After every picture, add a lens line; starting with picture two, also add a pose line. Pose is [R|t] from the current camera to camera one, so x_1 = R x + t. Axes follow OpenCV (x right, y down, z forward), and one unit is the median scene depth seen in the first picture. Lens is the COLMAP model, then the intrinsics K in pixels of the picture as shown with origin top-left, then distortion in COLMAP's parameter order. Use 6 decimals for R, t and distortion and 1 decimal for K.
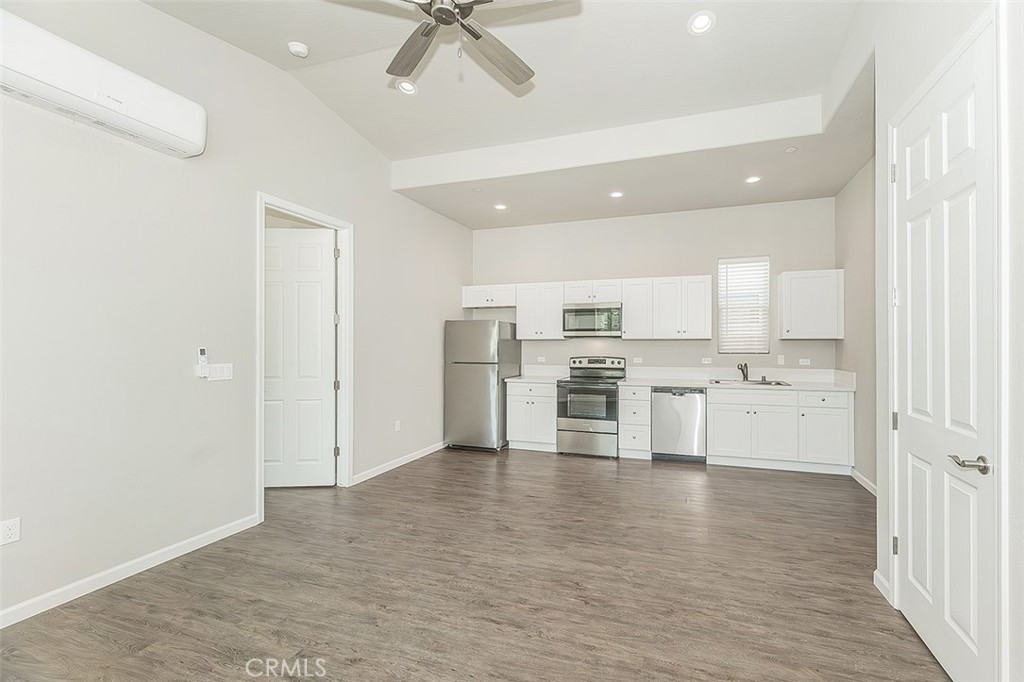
lens RADIAL K [[440.9, 0, 516.6], [0, 440.9, 341.8], [0, 0, 1]] dist [0.004283, 0.001287]
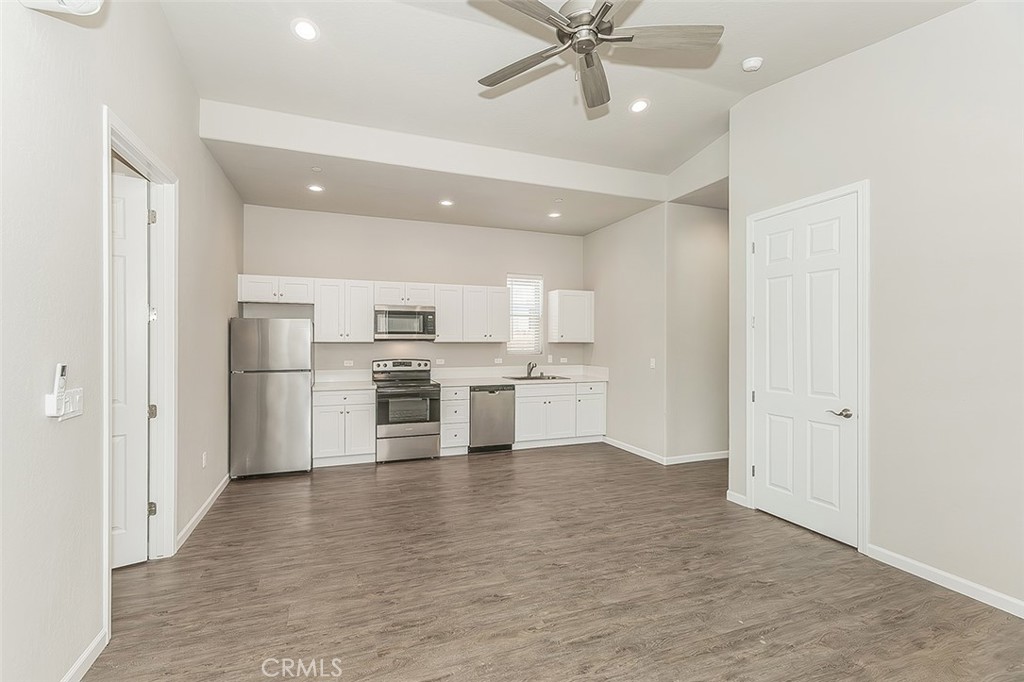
lens RADIAL K [[440.9, 0, 504.9], [0, 440.9, 336.6], [0, 0, 1]] dist [0.004283, 0.001287]
pose [[0.780982, 0.012596, 0.624426, -0.357008], [-0.001271, 0.999827, -0.018578, 0.000194], [-0.624552, 0.013716, 0.780863, 0.114842]]
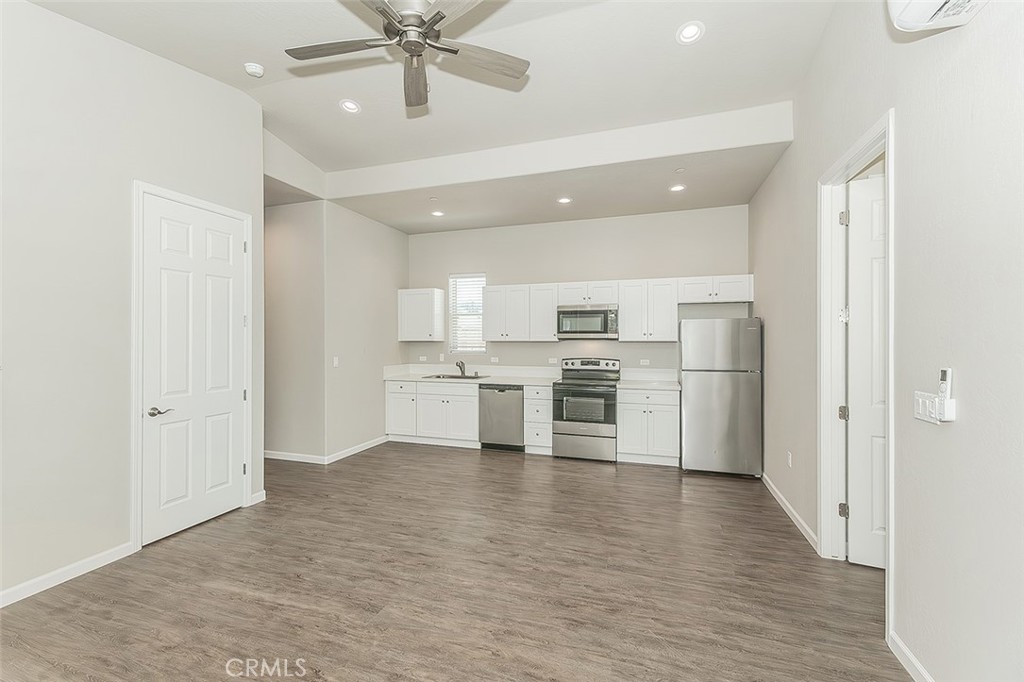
lens RADIAL K [[440.9, 0, 498.5], [0, 440.9, 331.5], [0, 0, 1]] dist [0.004283, 0.001287]
pose [[0.999408, 0.002515, -0.034298, 0.010318], [-0.003455, 0.999620, -0.027363, 0.000031], [0.034216, 0.027466, 0.999037, -0.003108]]
